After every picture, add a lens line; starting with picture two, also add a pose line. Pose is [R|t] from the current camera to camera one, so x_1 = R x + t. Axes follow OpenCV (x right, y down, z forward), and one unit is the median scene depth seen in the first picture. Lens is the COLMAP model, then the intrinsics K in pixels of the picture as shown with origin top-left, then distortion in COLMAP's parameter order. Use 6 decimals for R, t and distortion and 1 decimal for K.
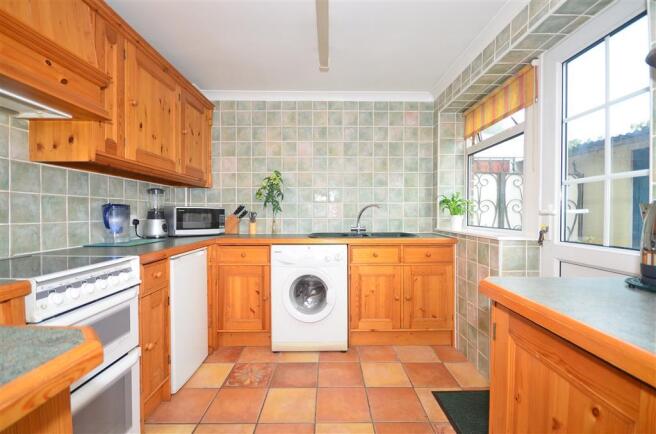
lens RADIAL K [[286.2, 0, 329.6], [0, 286.2, 217.6], [0, 0, 1]] dist [-0.005526, -0.000196]
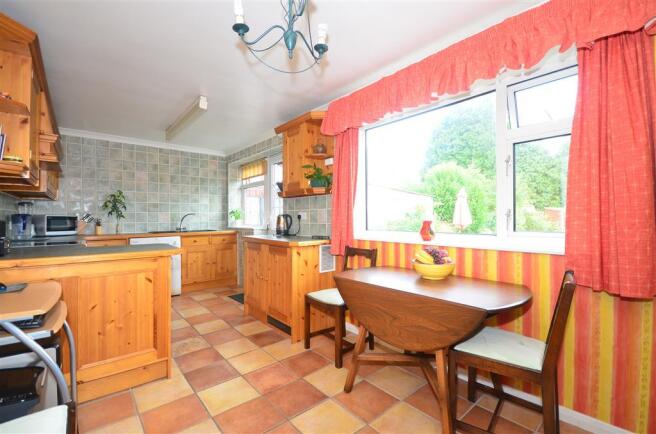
lens RADIAL K [[286.2, 0, 330.8], [0, 286.2, 218.7], [0, 0, 1]] dist [-0.005526, -0.000196]
pose [[0.759369, -0.006527, 0.650628, -0.316434], [0.017066, 0.999805, -0.009889, 0.014609], [-0.650437, 0.018613, 0.759332, -0.816692]]
